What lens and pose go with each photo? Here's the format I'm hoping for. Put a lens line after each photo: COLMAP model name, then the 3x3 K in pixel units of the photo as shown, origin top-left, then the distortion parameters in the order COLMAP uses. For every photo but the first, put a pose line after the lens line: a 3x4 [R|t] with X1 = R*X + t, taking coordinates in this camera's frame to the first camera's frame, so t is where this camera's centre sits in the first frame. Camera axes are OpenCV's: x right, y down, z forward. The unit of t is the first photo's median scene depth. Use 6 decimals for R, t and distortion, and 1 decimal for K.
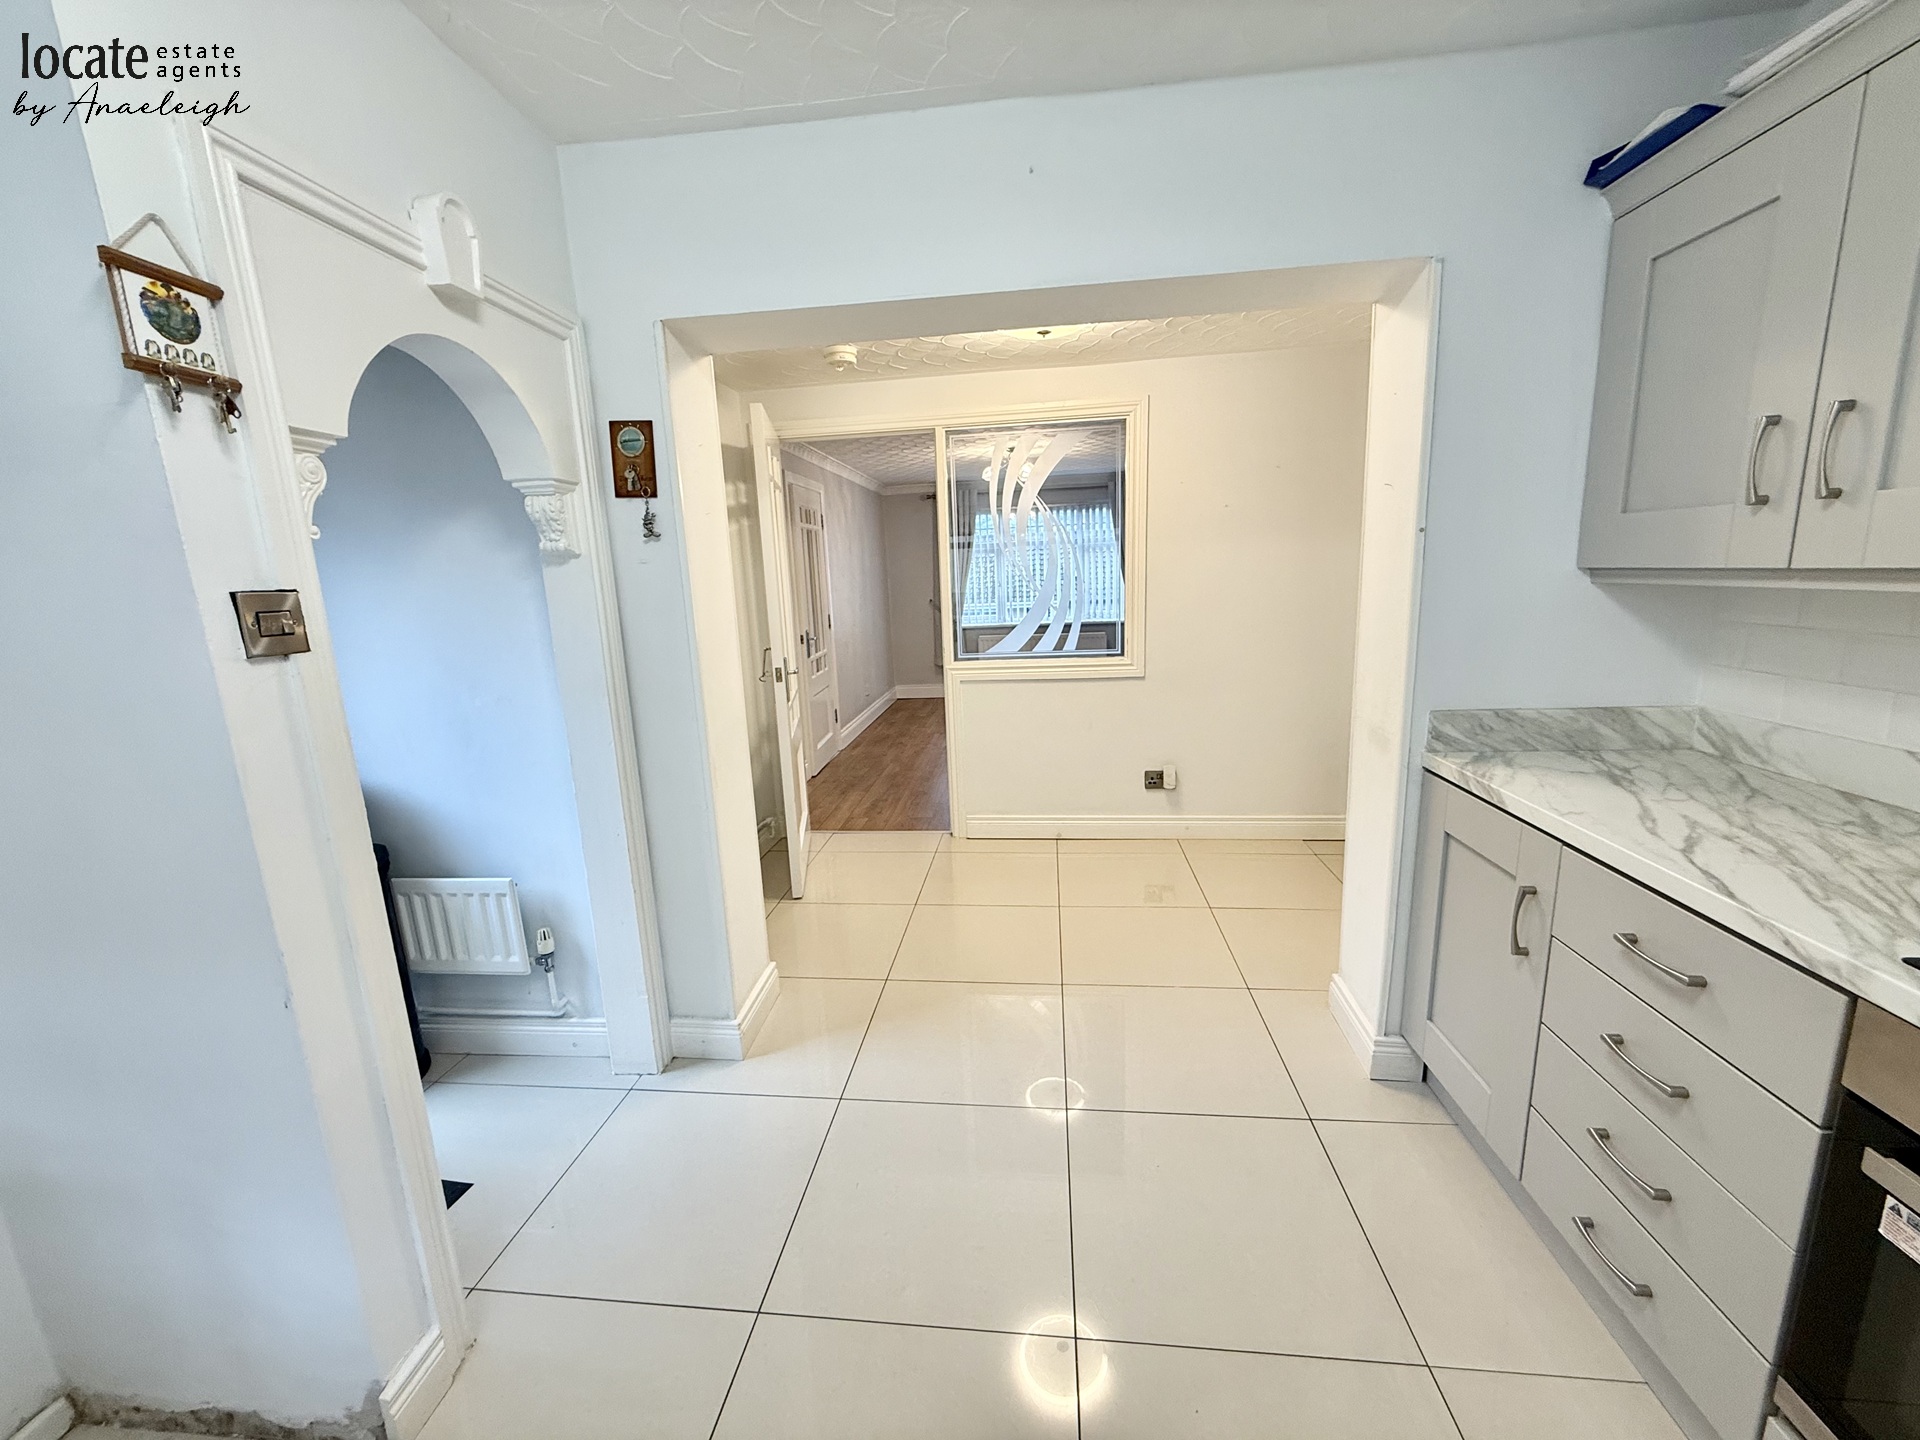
lens RADIAL K [[759.9, 0, 953.0], [0, 759.9, 720.5], [0, 0, 1]] dist [-0.000333, -0.000109]
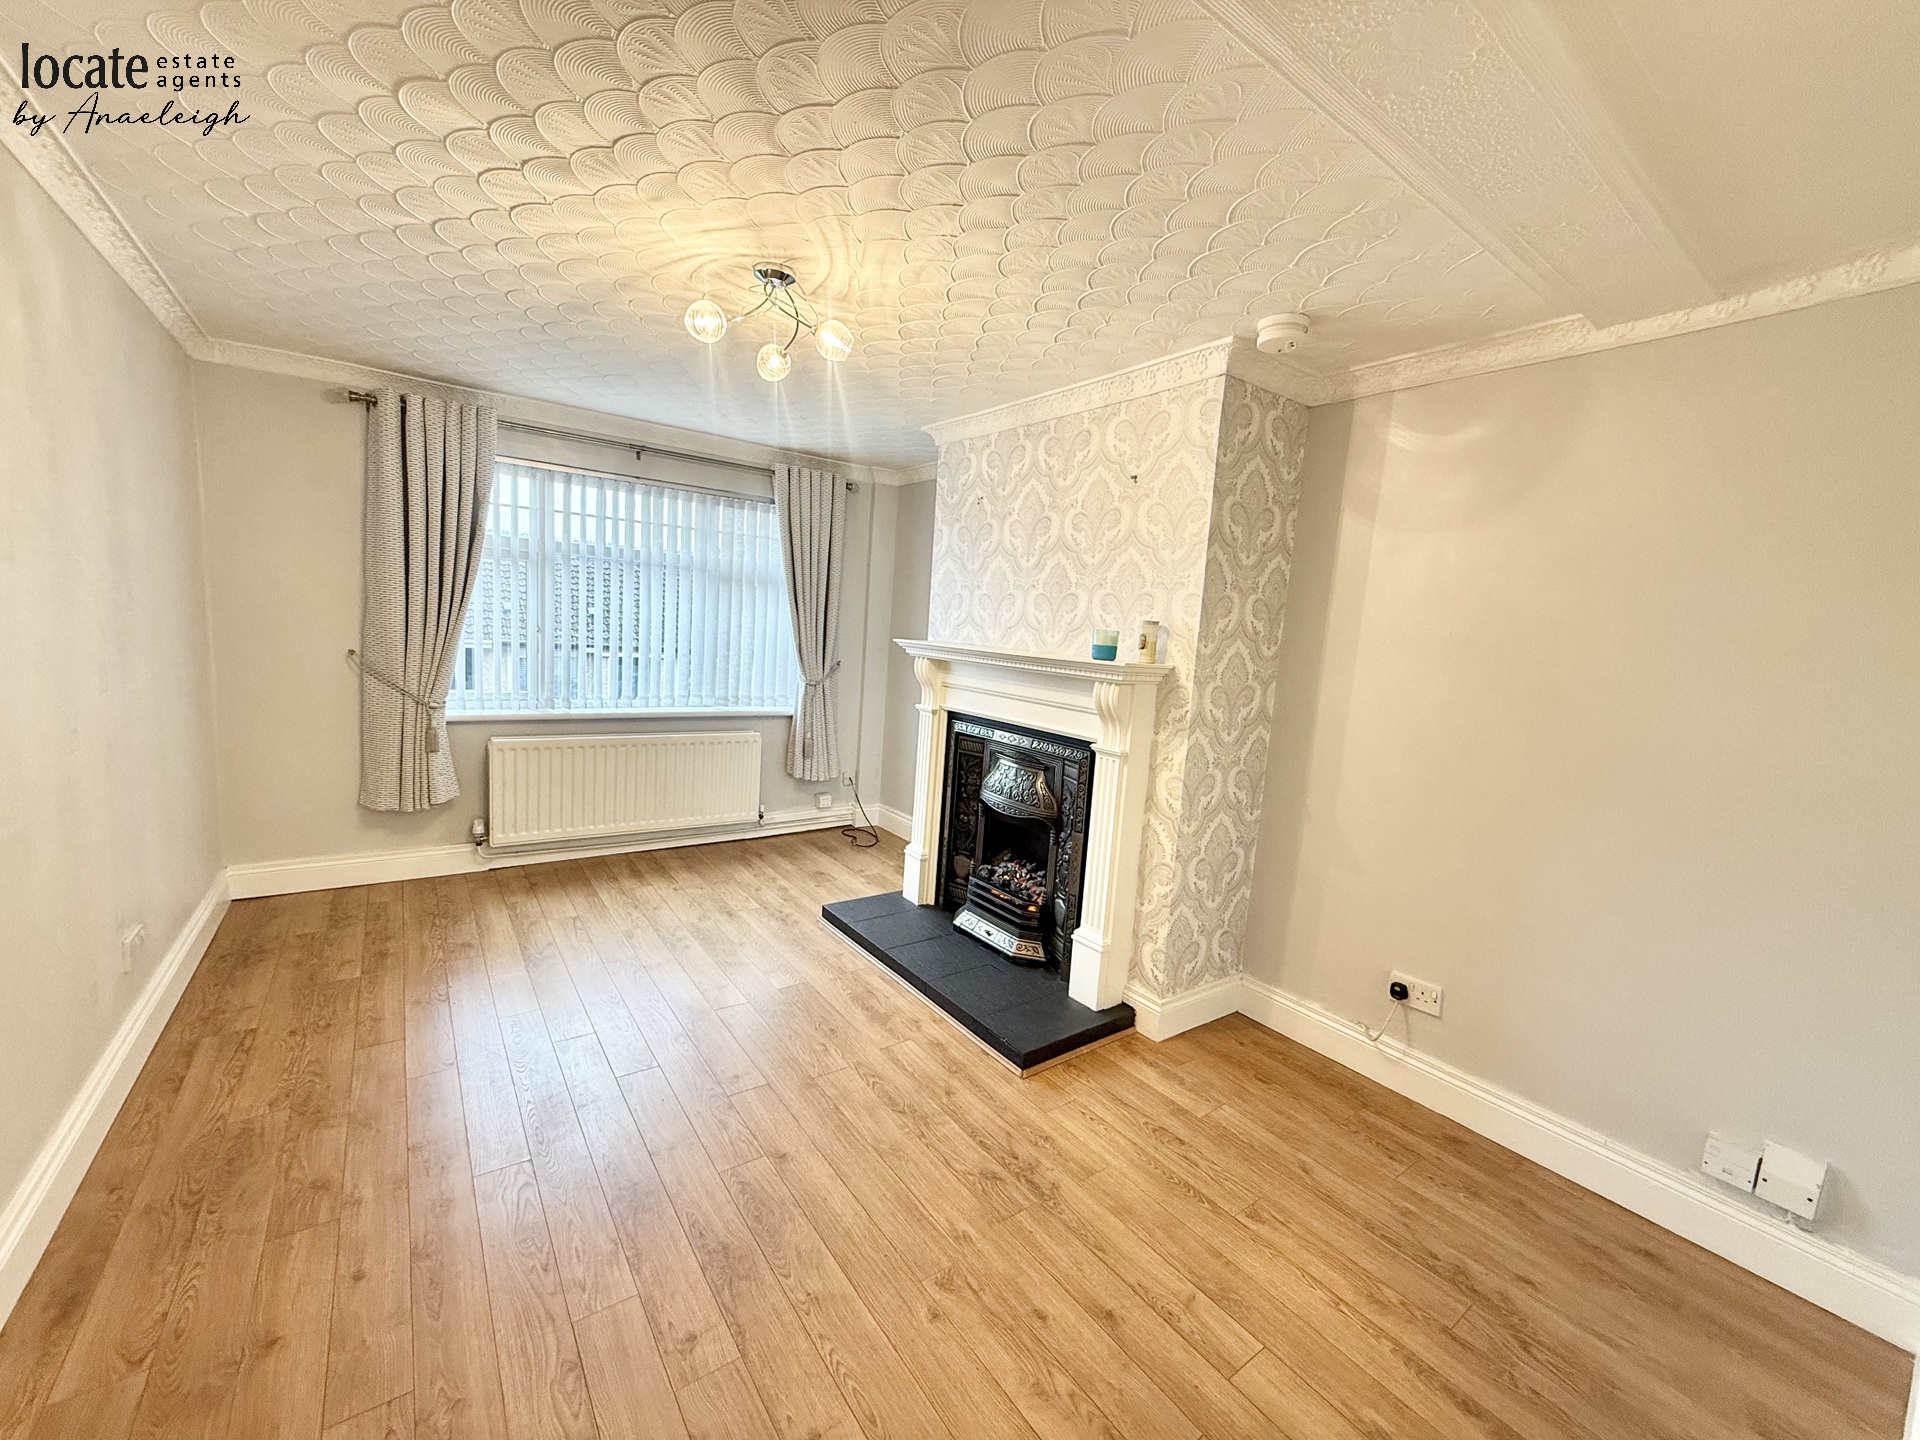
lens RADIAL K [[759.9, 0, 953.0], [0, 759.9, 720.5], [0, 0, 1]] dist [-0.000333, -0.000109]
pose [[0.734568, 0.004741, 0.678518, -0.069466], [0.035658, 0.998324, -0.045578, -0.093281], [-0.677597, 0.057674, 0.733168, 0.493823]]
